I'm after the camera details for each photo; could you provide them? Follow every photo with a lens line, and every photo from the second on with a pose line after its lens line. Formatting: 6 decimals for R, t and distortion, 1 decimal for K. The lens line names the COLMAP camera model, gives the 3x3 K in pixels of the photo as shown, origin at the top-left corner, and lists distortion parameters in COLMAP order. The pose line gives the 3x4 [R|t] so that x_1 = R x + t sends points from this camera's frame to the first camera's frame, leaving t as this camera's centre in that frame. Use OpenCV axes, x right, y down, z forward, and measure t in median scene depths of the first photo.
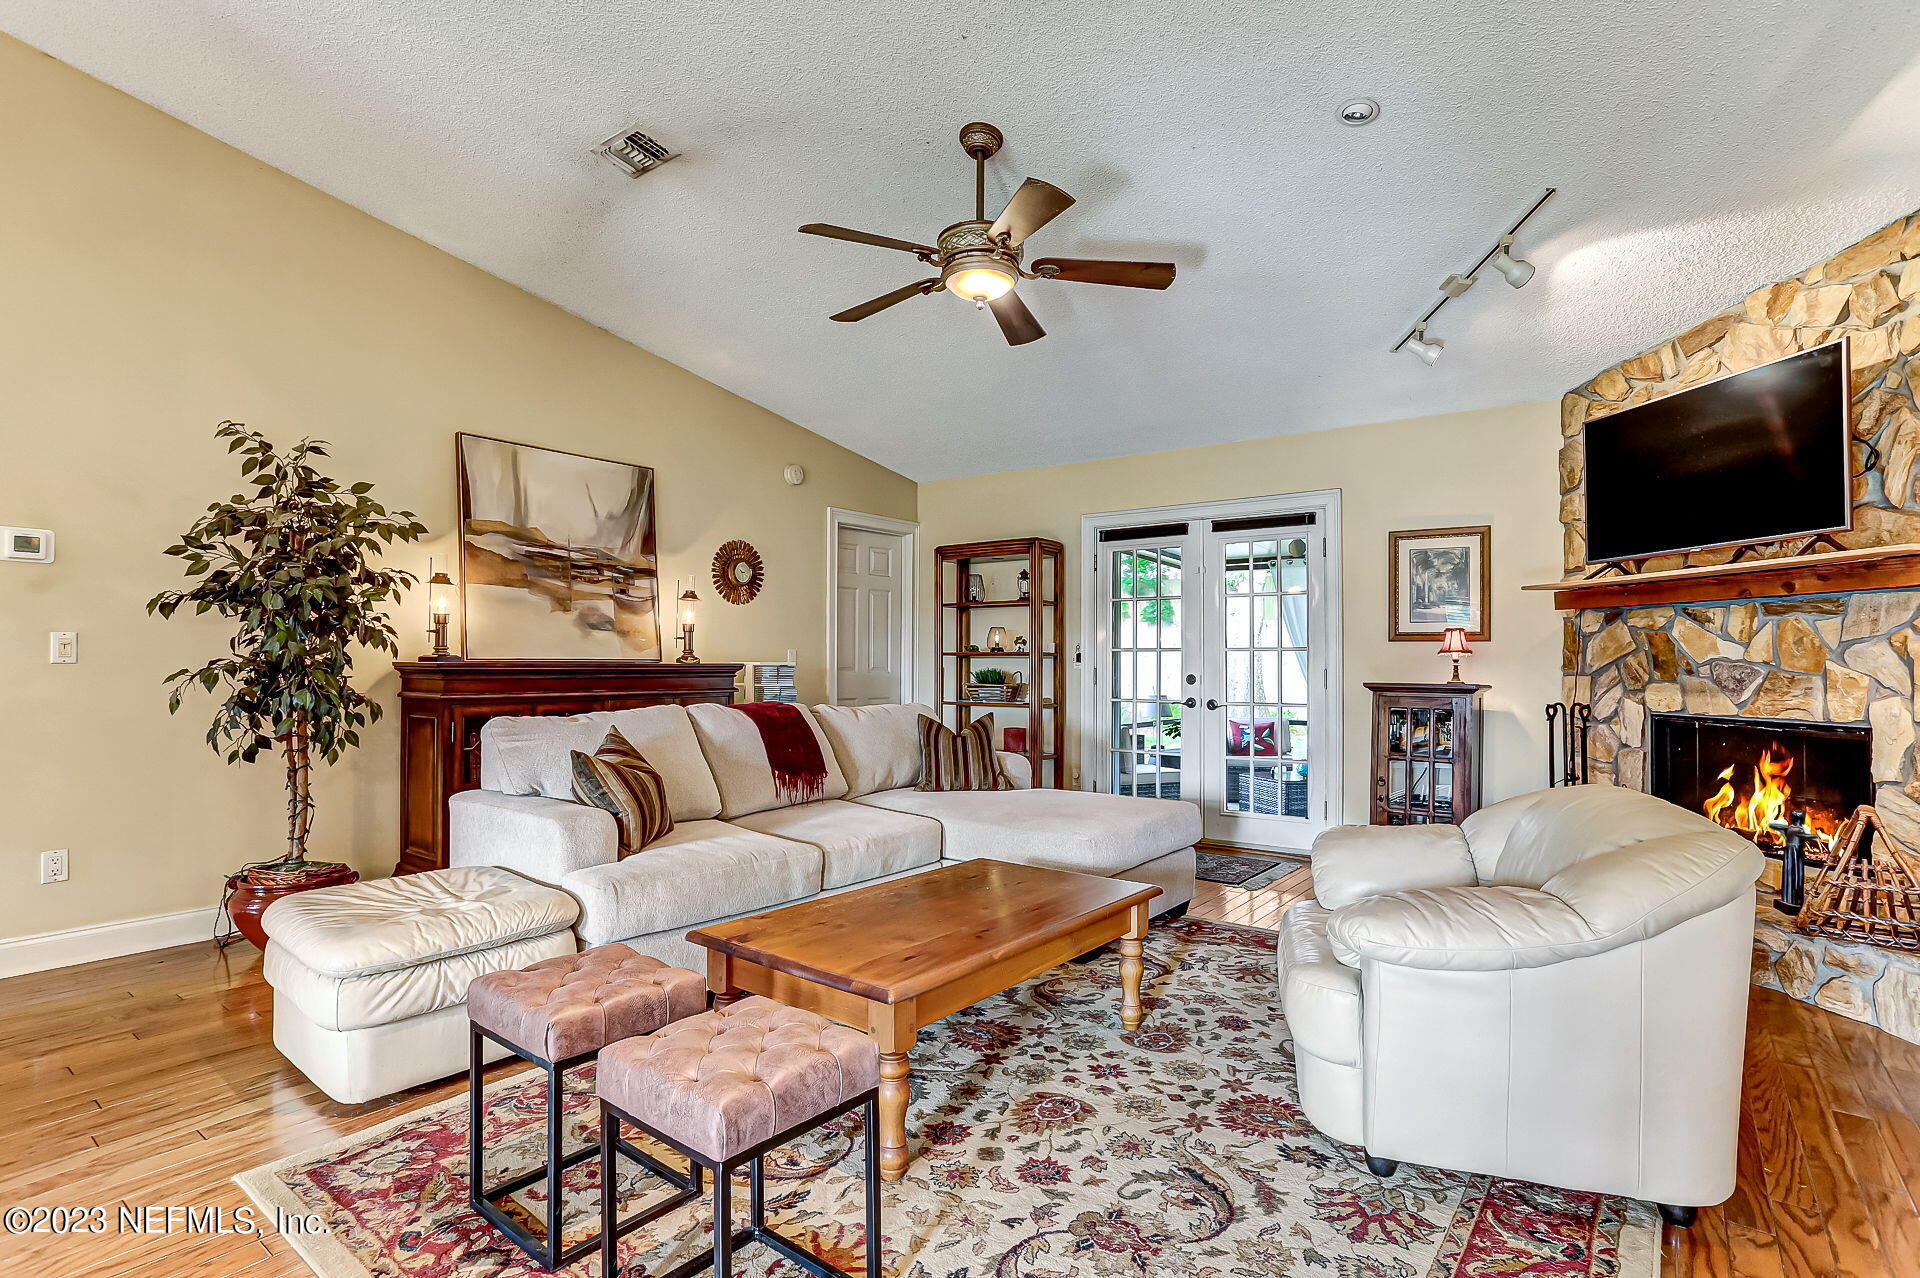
lens RADIAL K [[958.8, 0, 952.5], [0, 958.8, 655.6], [0, 0, 1]] dist [-0.078672, 0.039541]
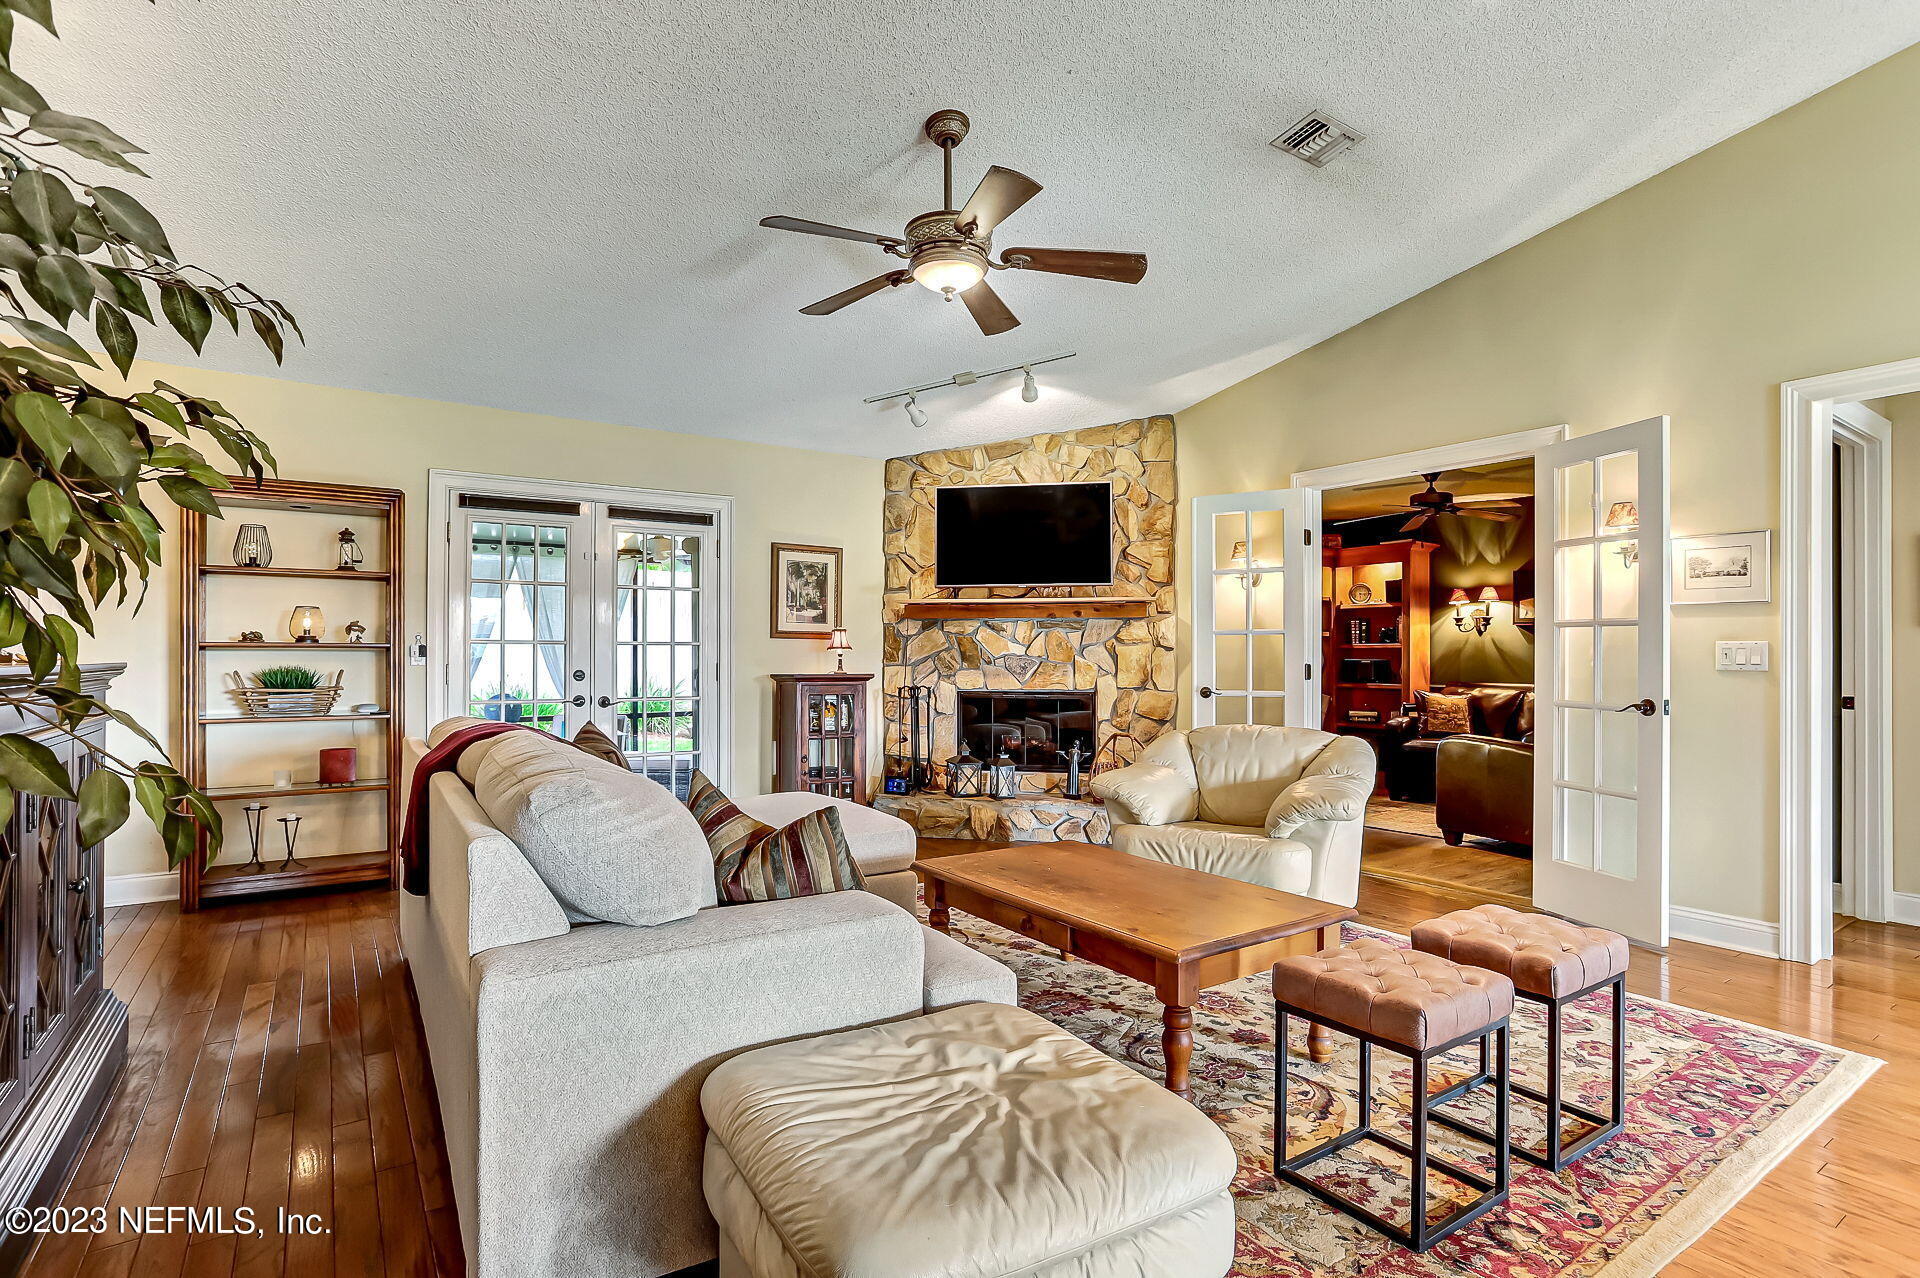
lens RADIAL K [[958.8, 0, 952.5], [0, 958.8, 655.6], [0, 0, 1]] dist [-0.078672, 0.039541]
pose [[0.294722, -0.002269, 0.955580, -0.736627], [-0.008026, 0.999956, 0.004850, -0.001537], [-0.955549, -0.009099, 0.294691, 0.565705]]
